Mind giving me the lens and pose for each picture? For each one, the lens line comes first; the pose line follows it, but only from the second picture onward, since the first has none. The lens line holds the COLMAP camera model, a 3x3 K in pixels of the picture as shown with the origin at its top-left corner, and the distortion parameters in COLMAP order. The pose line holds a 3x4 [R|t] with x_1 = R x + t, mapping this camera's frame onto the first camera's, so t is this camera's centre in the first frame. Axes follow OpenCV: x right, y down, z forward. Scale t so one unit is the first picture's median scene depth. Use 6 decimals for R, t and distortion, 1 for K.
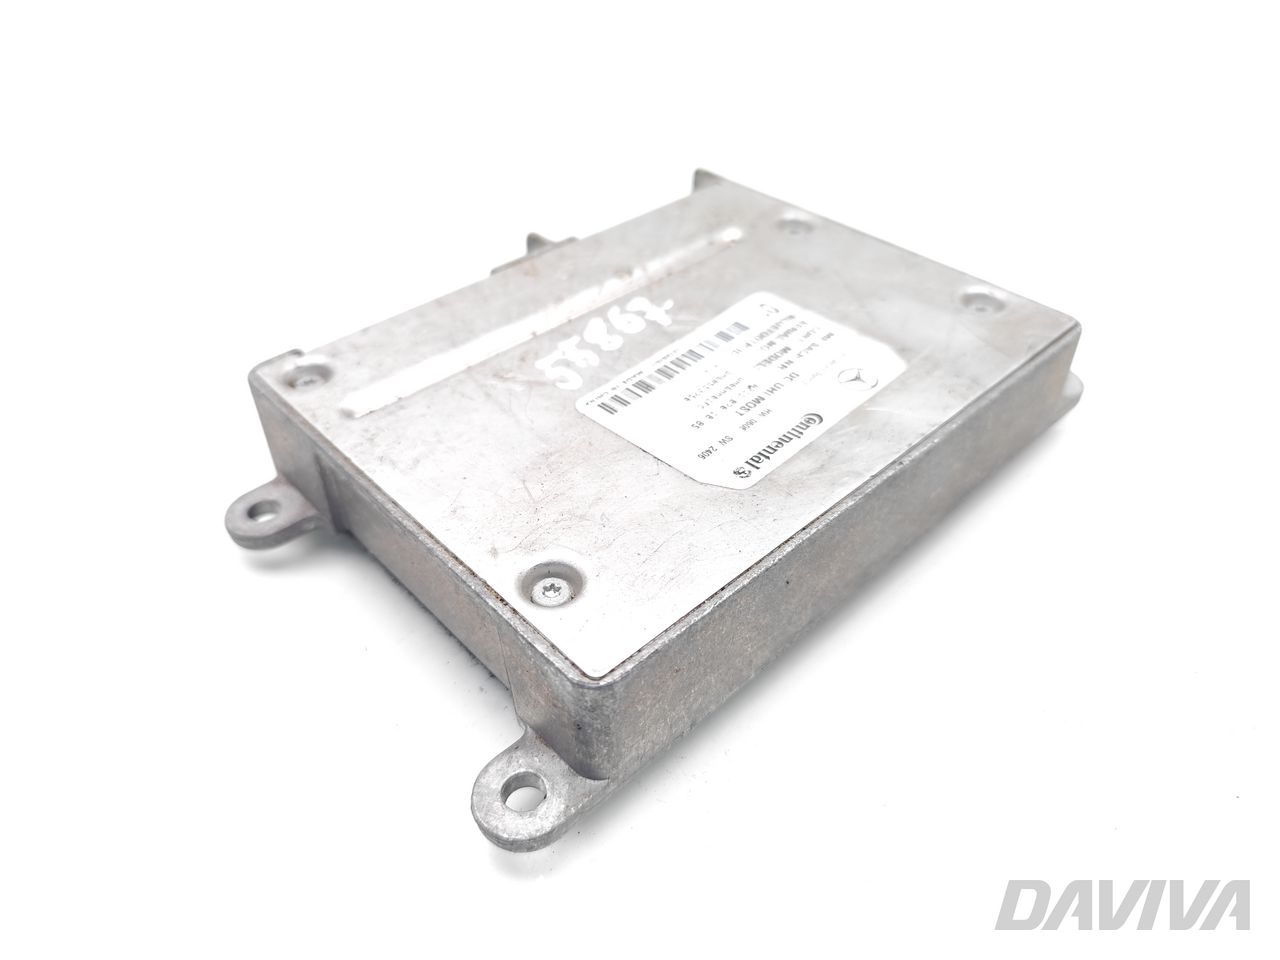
lens RADIAL K [[915.6, 0, 645.6], [0, 915.6, 479.8], [0, 0, 1]] dist [0.078536, -0.000456]
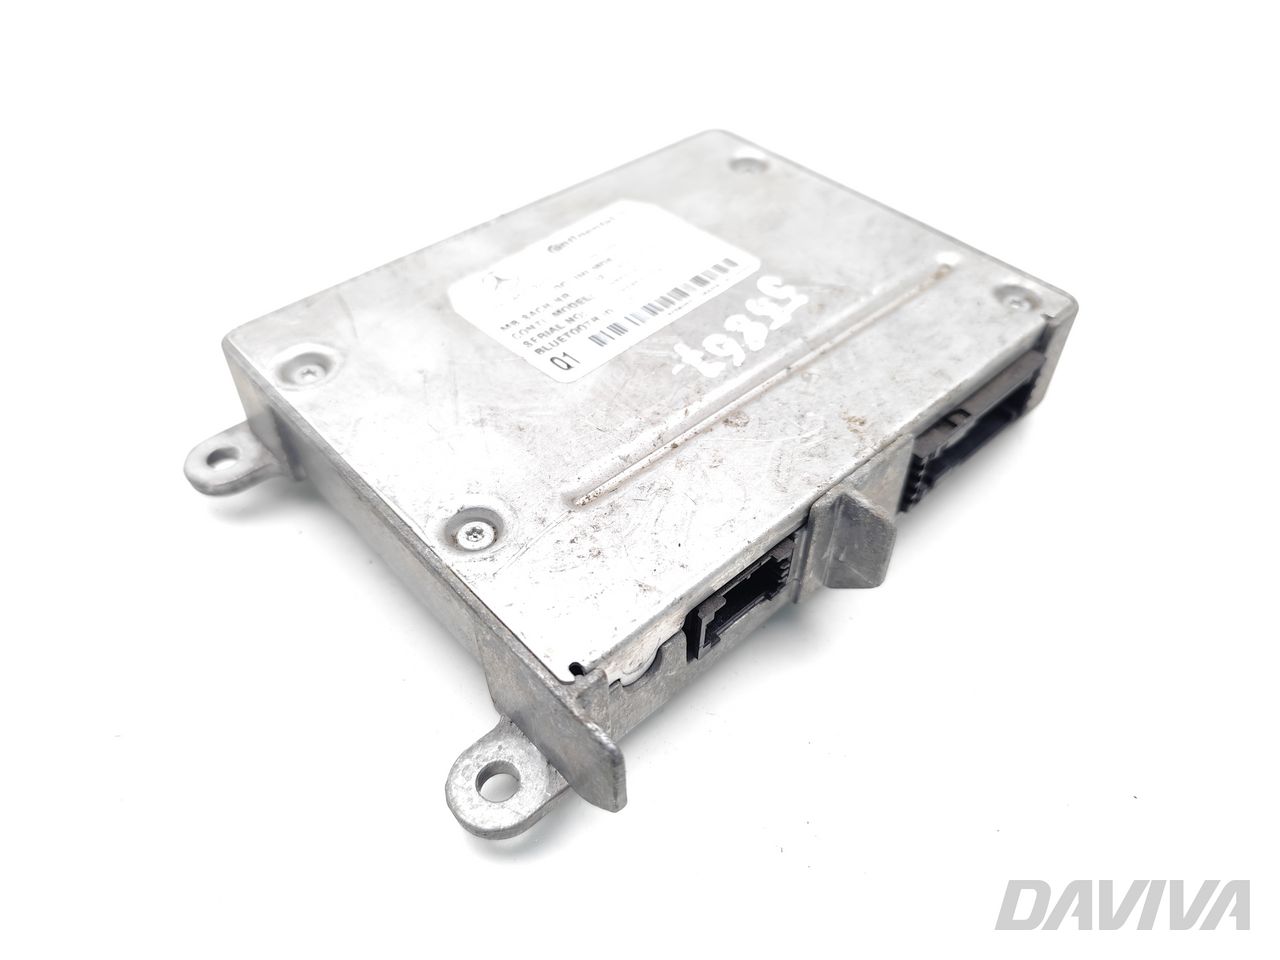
lens RADIAL K [[915.6, 0, 645.6], [0, 915.6, 479.8], [0, 0, 1]] dist [0.078536, -0.000456]
pose [[-0.999749, -0.020859, -0.008235, 0.063700], [-0.009433, 0.057977, 0.998273, -1.123975], [-0.020346, 0.998100, -0.058159, 1.246689]]
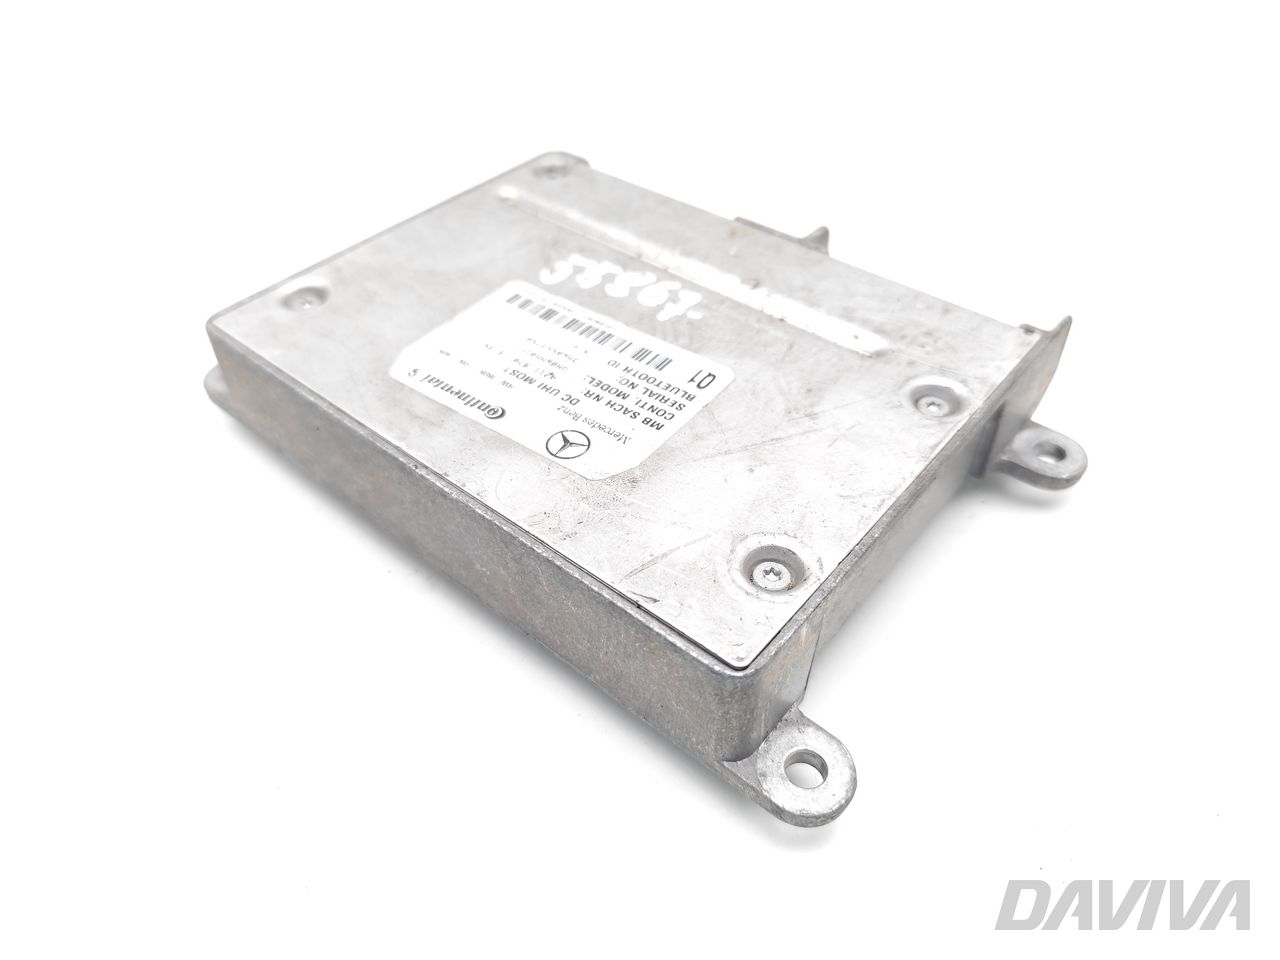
lens RADIAL K [[915.6, 0, 645.6], [0, 915.6, 479.8], [0, 0, 1]] dist [0.078536, -0.000456]
pose [[0.114575, 0.687864, -0.716740, 0.879796], [-0.637677, 0.604154, 0.477877, -0.549242], [0.761736, 0.402295, 0.507856, 0.593002]]
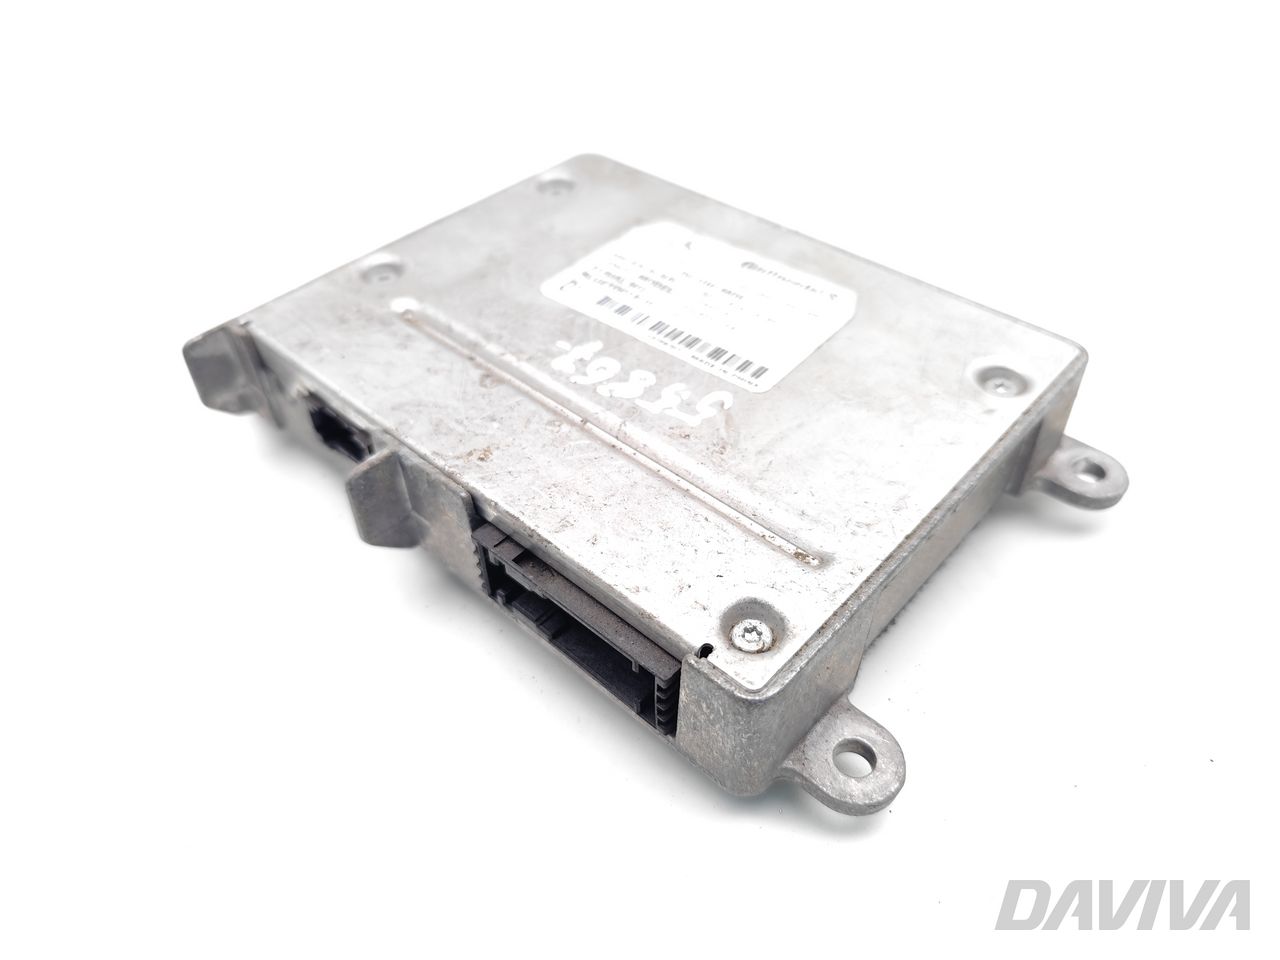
lens RADIAL K [[915.6, 0, 645.6], [0, 915.6, 479.8], [0, 0, 1]] dist [0.078536, -0.000456]
pose [[-0.069262, -0.689349, 0.721110, -0.785690], [0.670916, 0.502768, 0.545065, -0.609097], [-0.738291, 0.521557, 0.427673, 0.671612]]
